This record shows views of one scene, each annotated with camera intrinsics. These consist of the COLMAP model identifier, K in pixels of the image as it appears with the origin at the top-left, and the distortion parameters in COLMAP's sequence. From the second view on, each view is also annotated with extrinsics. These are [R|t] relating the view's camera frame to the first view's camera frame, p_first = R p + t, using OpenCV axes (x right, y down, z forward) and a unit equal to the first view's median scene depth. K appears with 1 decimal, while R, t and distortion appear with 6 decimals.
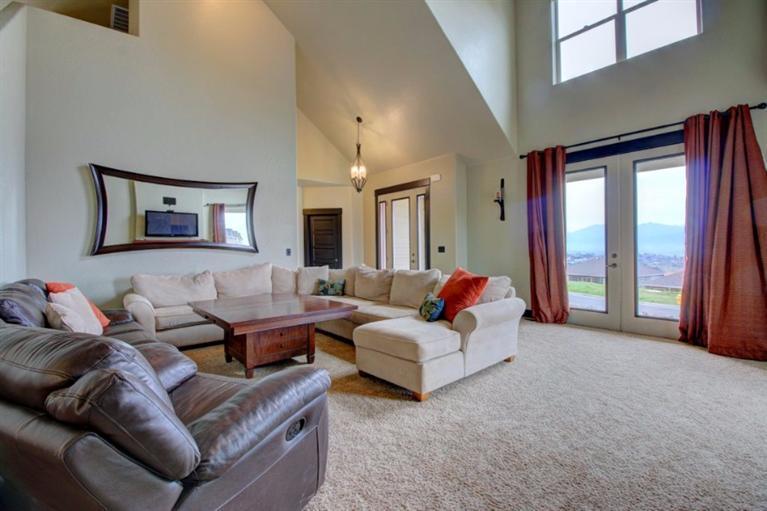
lens RADIAL K [[354.3, 0, 384.4], [0, 354.3, 249.9], [0, 0, 1]] dist [-0.000725, -0.011249]
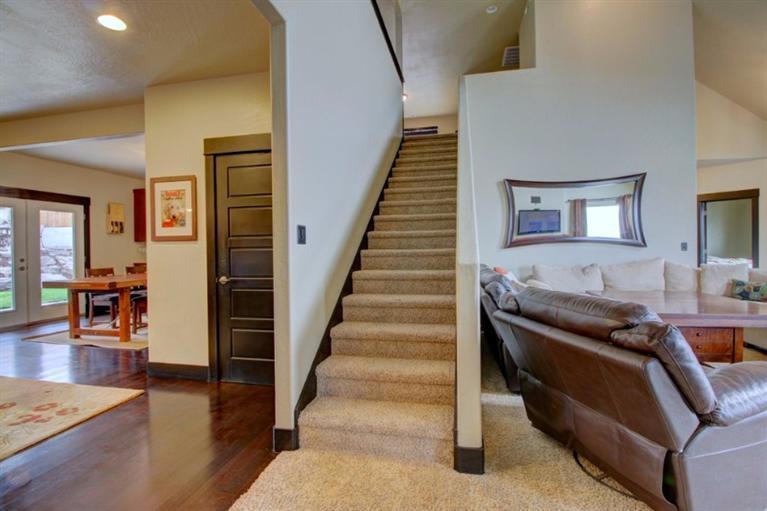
lens RADIAL K [[354.3, 0, 384.4], [0, 354.3, 249.9], [0, 0, 1]] dist [-0.000725, -0.011249]
pose [[0.627363, 0.012634, -0.778625, -0.060926], [-0.000875, 0.999879, 0.015520, 0.001516], [0.778727, -0.009056, 0.627298, -0.151561]]
